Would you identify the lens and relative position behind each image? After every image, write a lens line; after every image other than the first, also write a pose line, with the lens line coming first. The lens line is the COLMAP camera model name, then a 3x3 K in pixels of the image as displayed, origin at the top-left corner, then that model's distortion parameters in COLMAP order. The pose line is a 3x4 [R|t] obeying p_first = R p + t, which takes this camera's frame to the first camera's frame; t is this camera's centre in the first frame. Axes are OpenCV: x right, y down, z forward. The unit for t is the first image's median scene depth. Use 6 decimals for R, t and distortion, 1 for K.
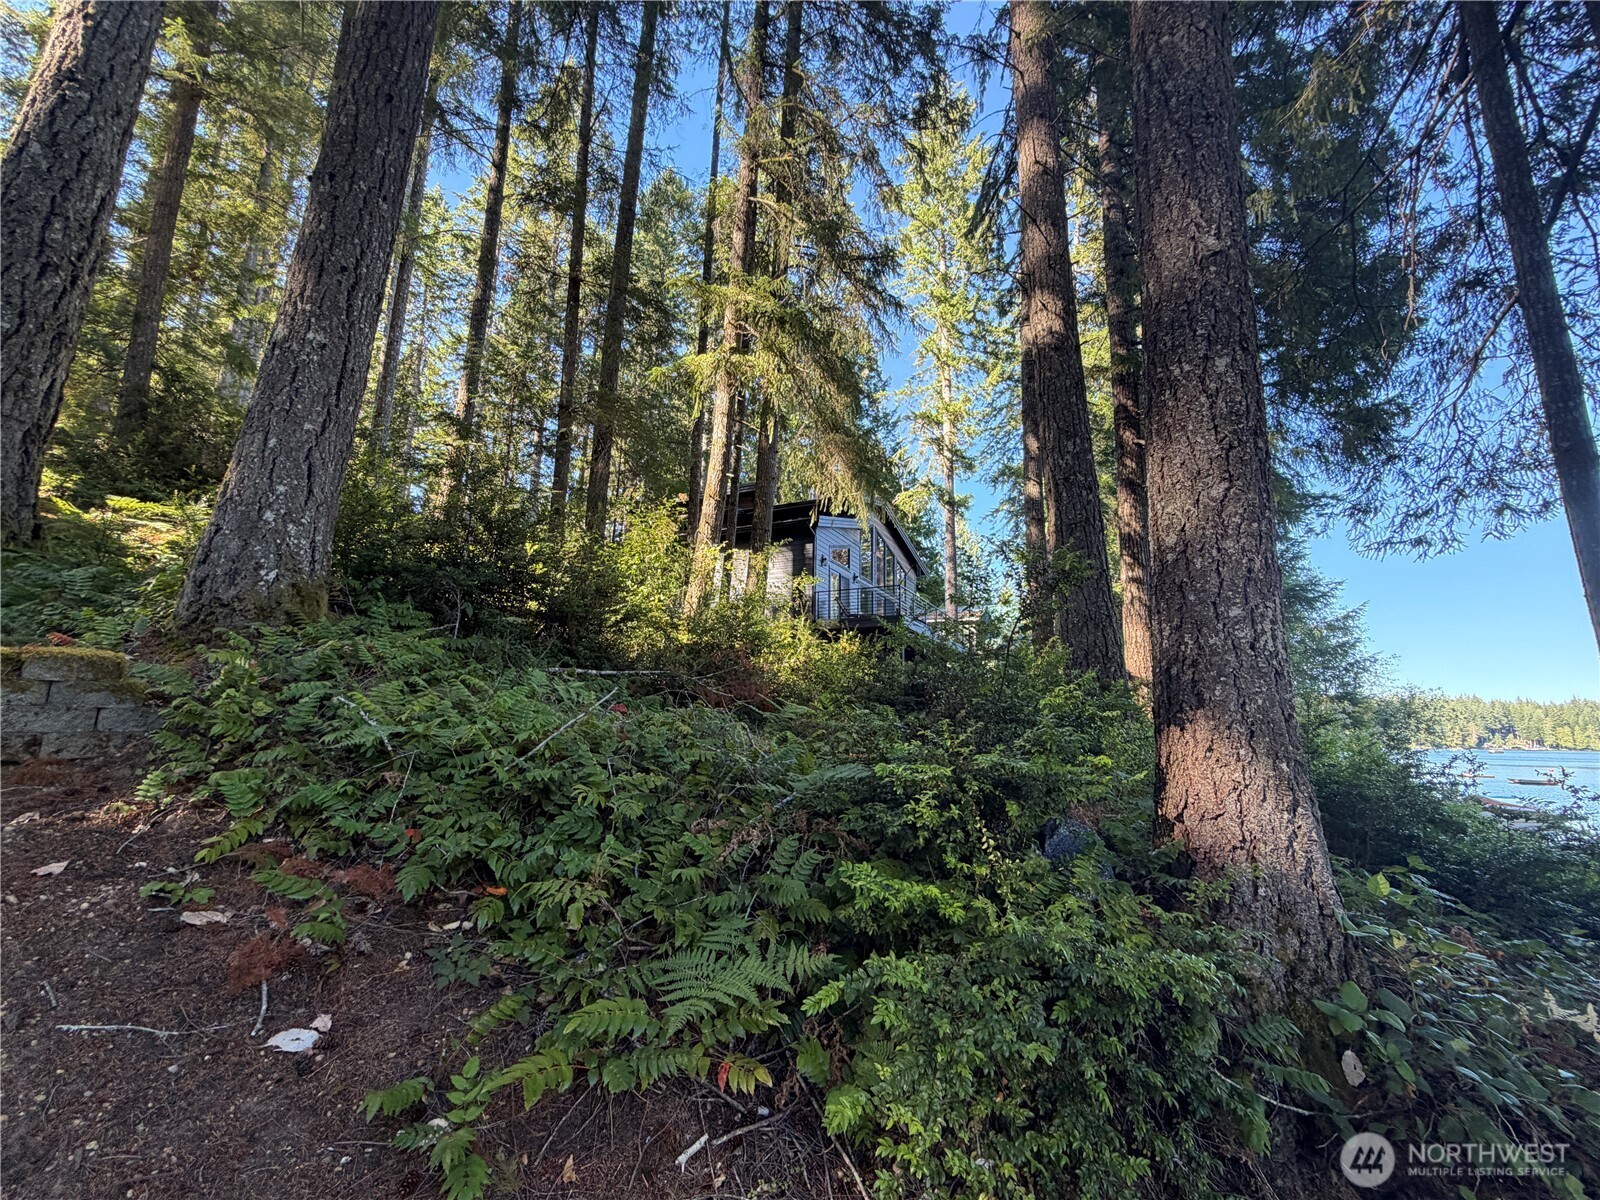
lens RADIAL K [[696.4, 0, 798.2], [0, 696.4, 598.8], [0, 0, 1]] dist [-0.001811, 0.000415]
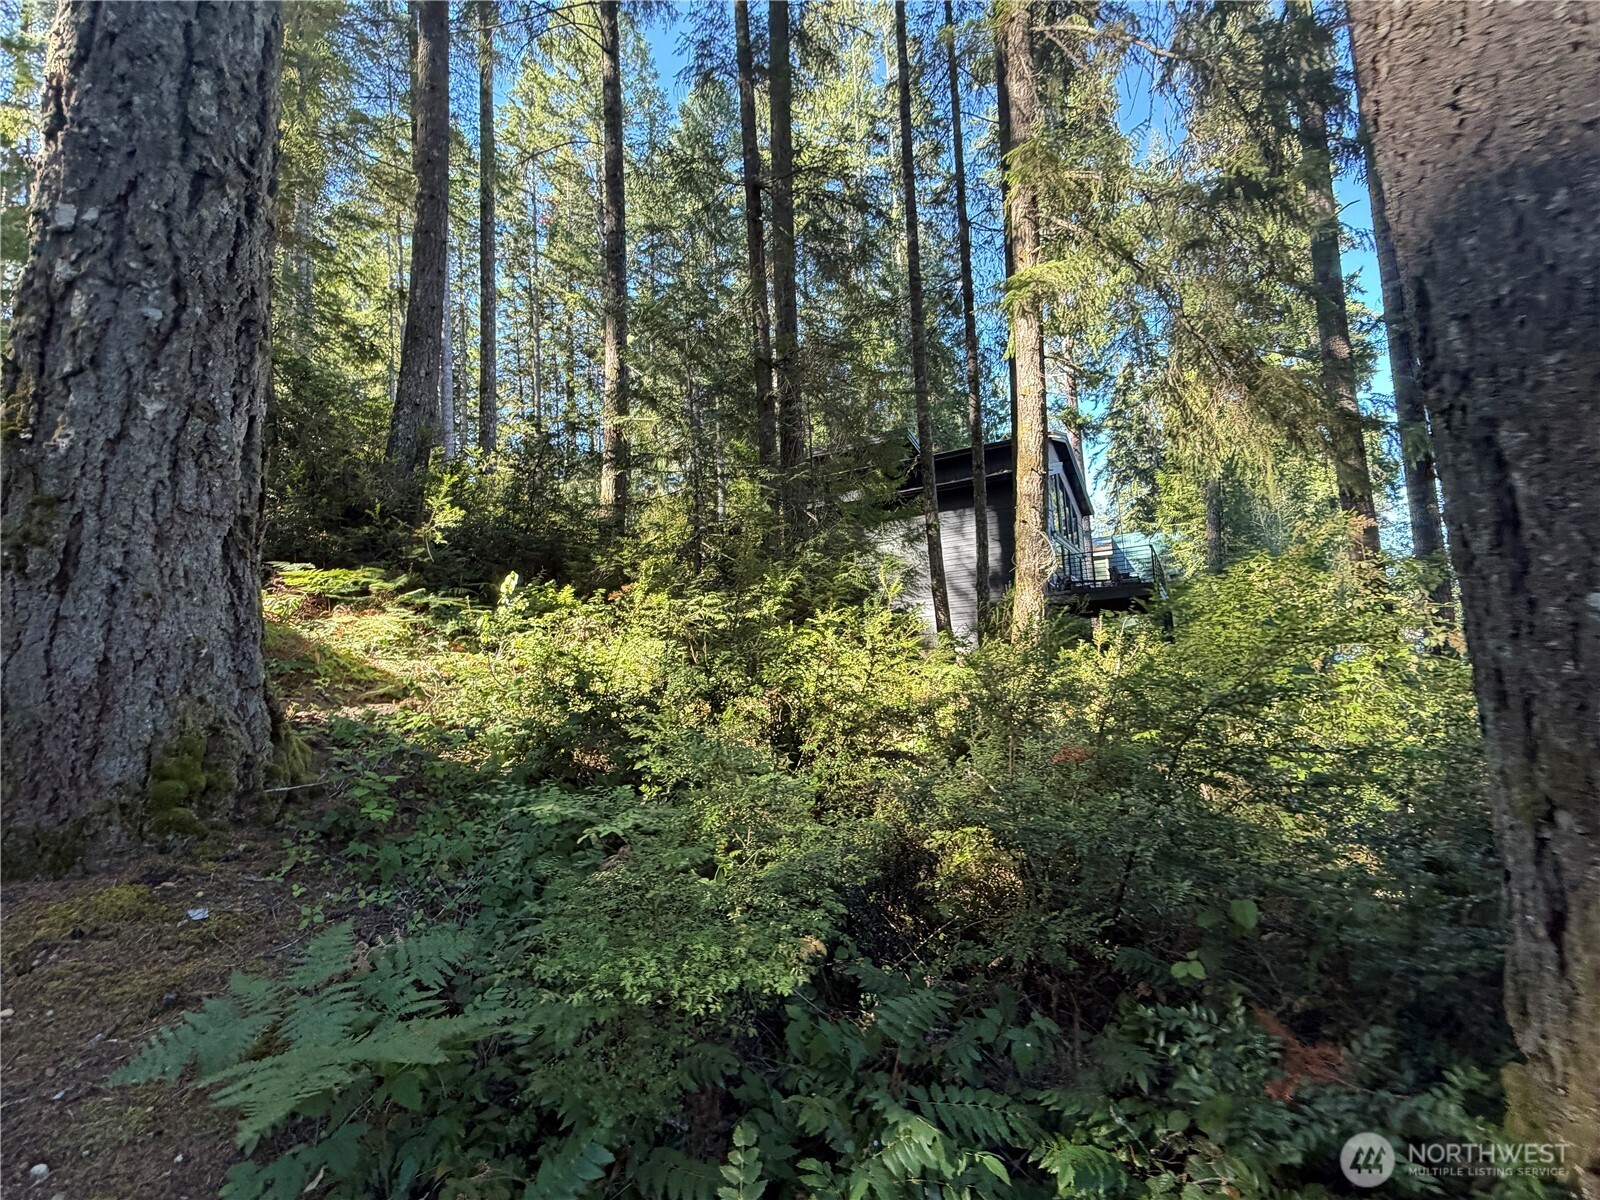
lens RADIAL K [[696.4, 0, 802.1], [0, 696.4, 600.1], [0, 0, 1]] dist [-0.001811, 0.000415]
pose [[0.995299, -0.080232, -0.054247, -0.656636], [0.085114, 0.991867, 0.094633, -0.198324], [0.046214, -0.098805, 0.994033, 0.507791]]
